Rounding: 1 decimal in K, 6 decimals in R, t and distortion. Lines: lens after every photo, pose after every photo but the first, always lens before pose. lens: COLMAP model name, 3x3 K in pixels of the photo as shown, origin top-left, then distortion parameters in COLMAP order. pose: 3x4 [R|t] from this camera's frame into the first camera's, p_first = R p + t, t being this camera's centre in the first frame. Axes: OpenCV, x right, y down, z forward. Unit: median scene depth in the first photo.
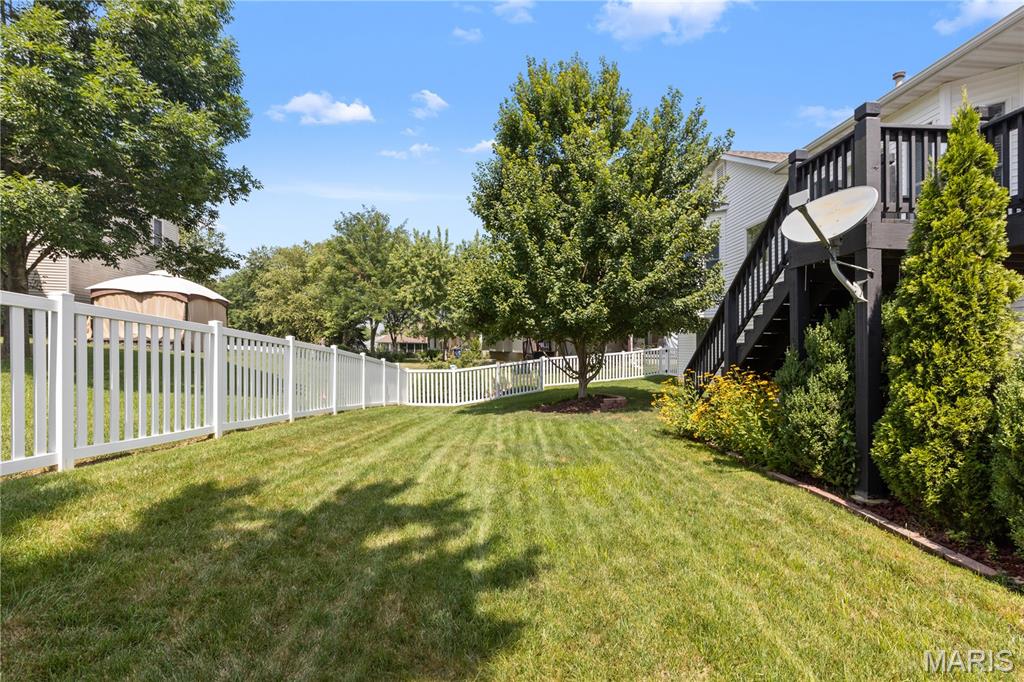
lens RADIAL K [[468.0, 0, 512.9], [0, 468.0, 345.1], [0, 0, 1]] dist [0.003442, -0.000402]
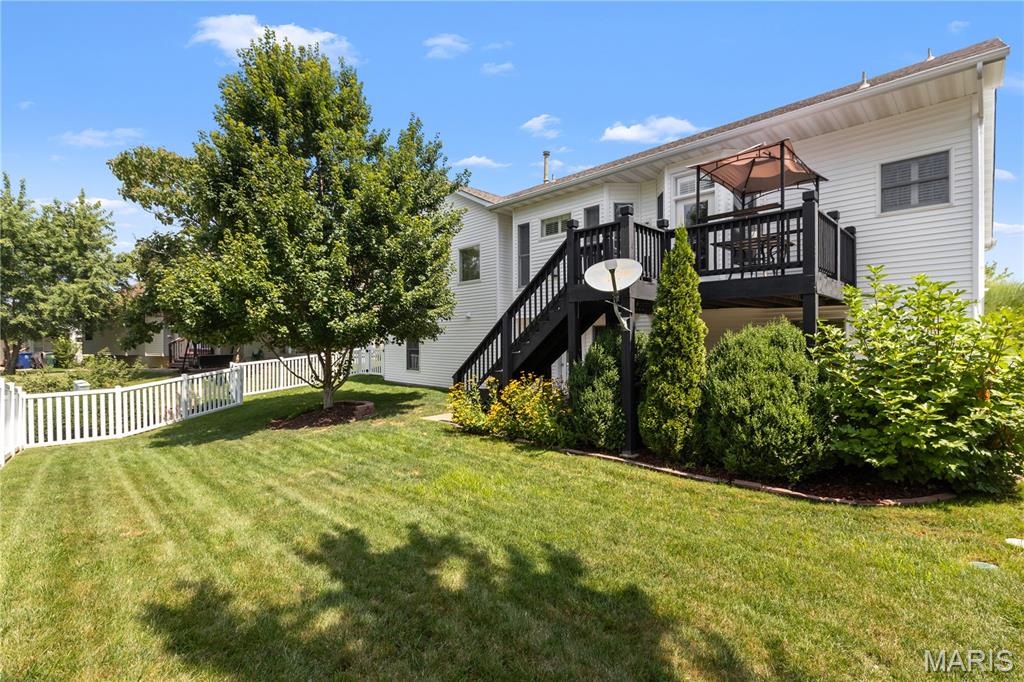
lens RADIAL K [[468.0, 0, 516.9], [0, 468.0, 336.3], [0, 0, 1]] dist [0.003442, -0.000402]
pose [[0.728464, -0.011655, 0.684985, -0.586534], [0.012971, 0.999911, 0.003219, -0.081124], [-0.684961, 0.006540, 0.728550, 0.101711]]
